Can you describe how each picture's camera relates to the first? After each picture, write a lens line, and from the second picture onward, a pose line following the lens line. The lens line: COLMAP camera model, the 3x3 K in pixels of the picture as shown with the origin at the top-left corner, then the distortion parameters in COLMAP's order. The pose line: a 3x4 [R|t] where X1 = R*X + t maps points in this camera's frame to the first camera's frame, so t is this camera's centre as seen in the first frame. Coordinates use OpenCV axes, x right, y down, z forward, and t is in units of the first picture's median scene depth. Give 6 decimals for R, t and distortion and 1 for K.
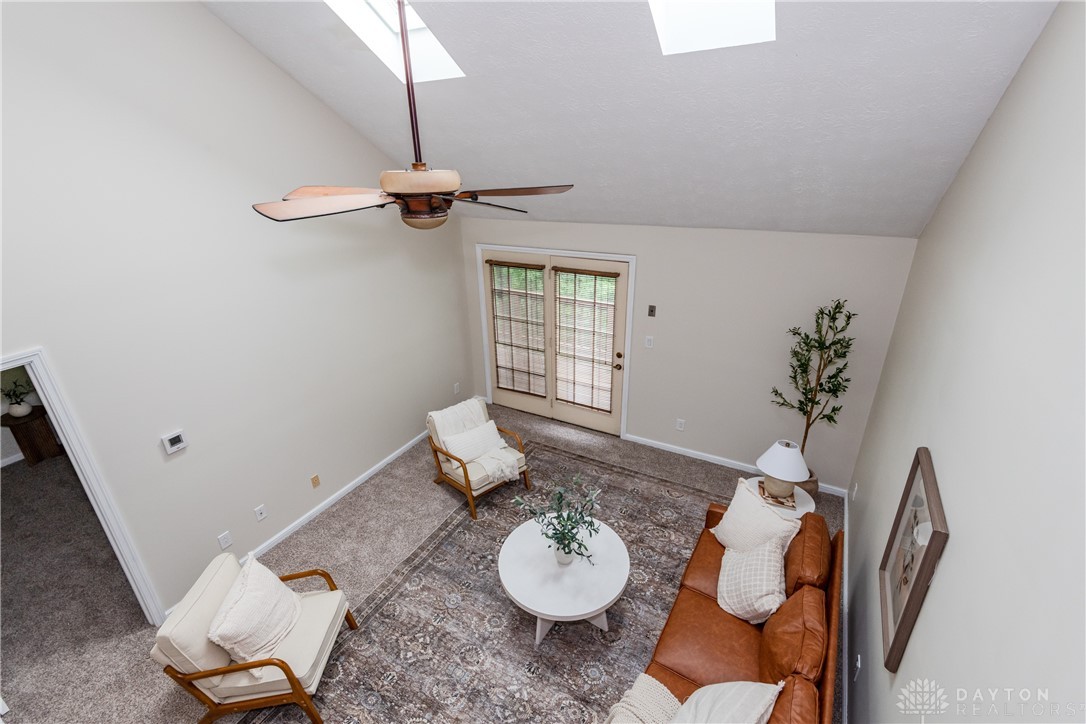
lens RADIAL K [[494.1, 0, 531.5], [0, 494.1, 355.5], [0, 0, 1]] dist [-0.009476, -0.001786]
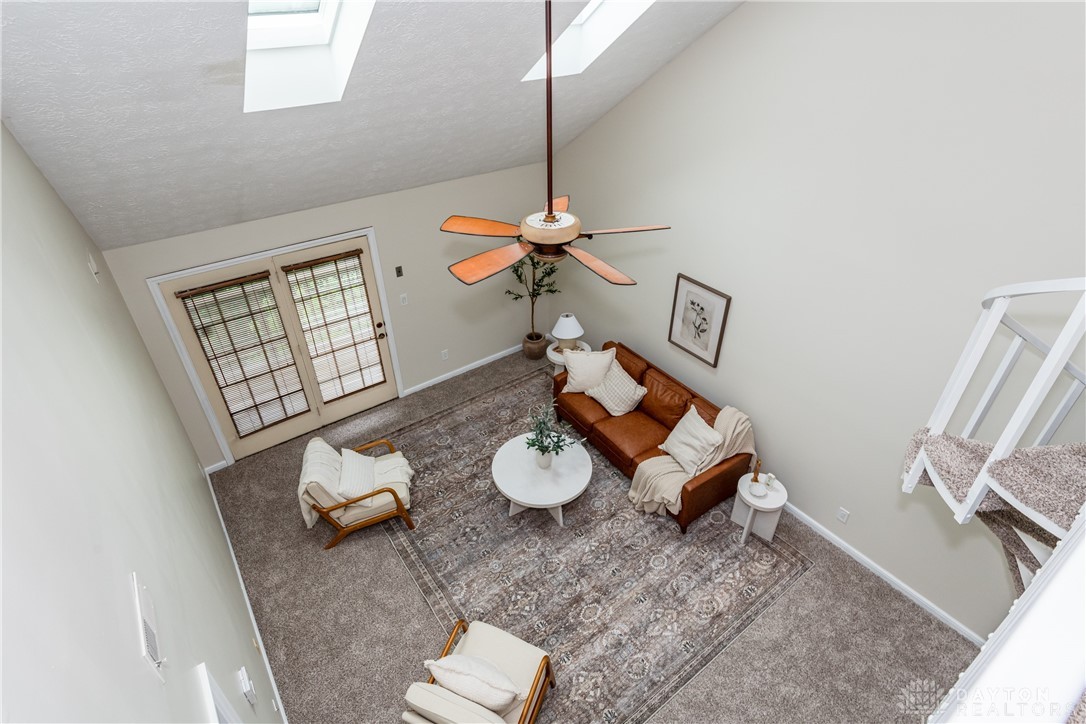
lens RADIAL K [[584.7, 0, 547.8], [0, 584.7, 370.7], [0, 0, 1]] dist [0.014745, -0.000875]
pose [[0.389066, -0.503470, 0.771457, -0.728400], [0.349003, 0.855571, 0.382353, -0.285795], [-0.852540, 0.120480, 0.508586, 0.120922]]
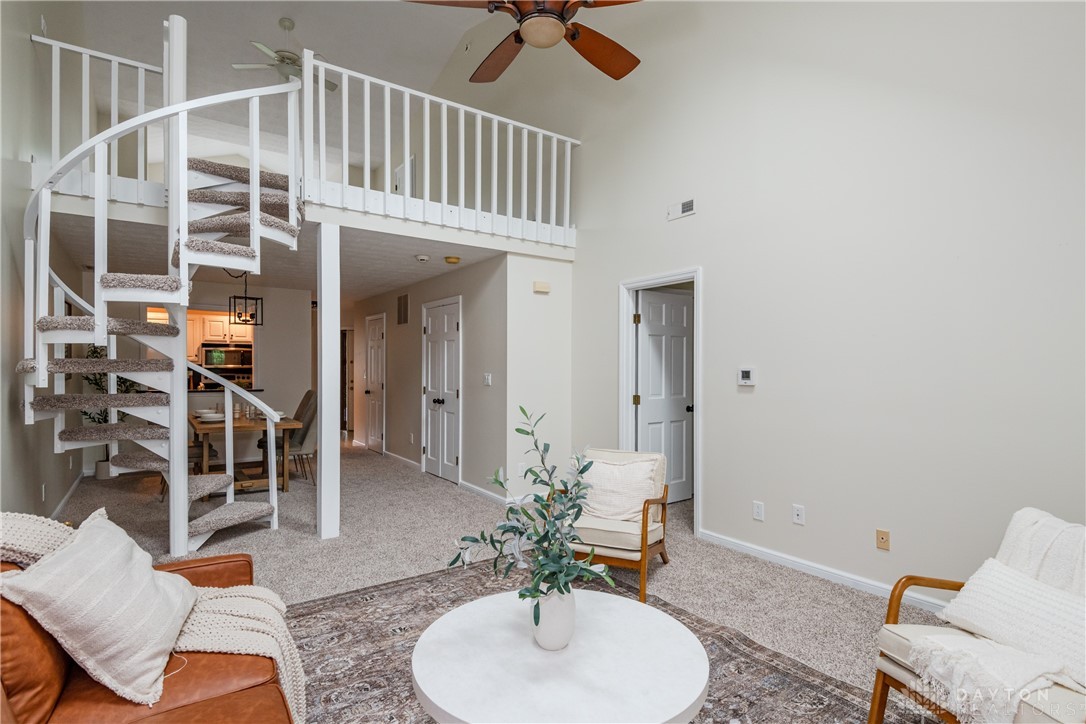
lens RADIAL K [[529.0, 0, 537.8], [0, 529.0, 360.9], [0, 0, 1]] dist [-0.011859, -0.003507]
pose [[-0.419112, 0.037904, -0.907143, 0.366147], [-0.341964, 0.918962, 0.196390, 0.056412], [0.841074, 0.392520, -0.372186, 0.771956]]
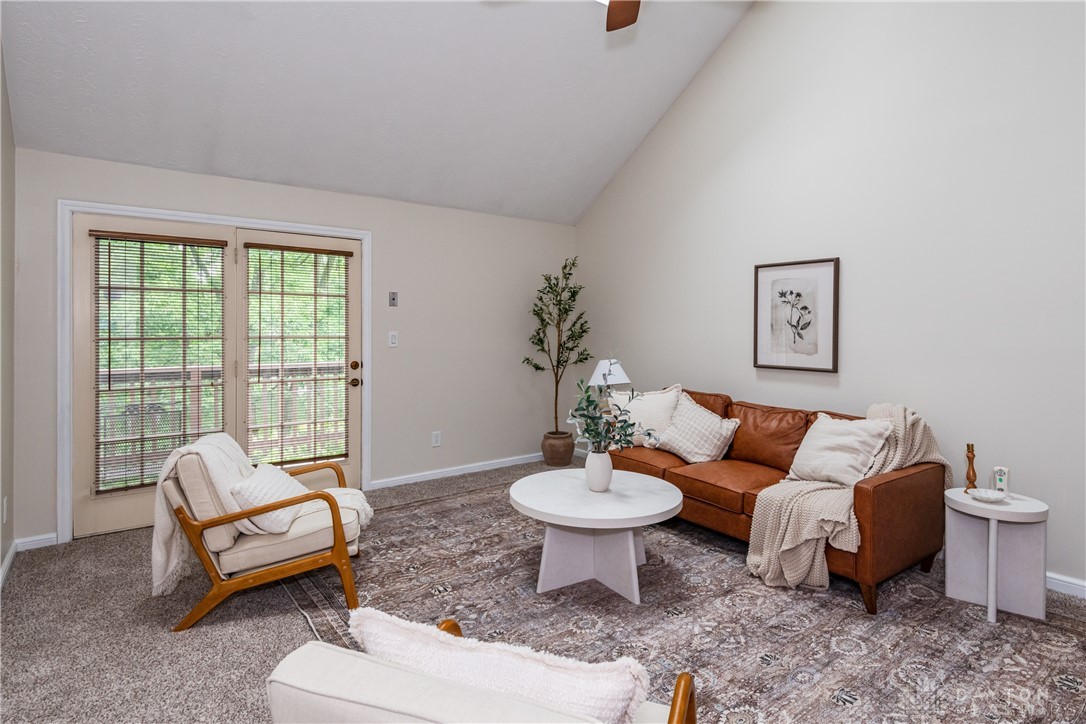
lens RADIAL K [[600.8, 0, 546.5], [0, 600.8, 332.8], [0, 0, 1]] dist [0.022047, -0.020379]
pose [[0.373559, 0.036757, 0.926878, -0.613204], [0.345591, 0.921763, -0.175838, 0.235738], [-0.860825, 0.386006, 0.331630, 0.479789]]
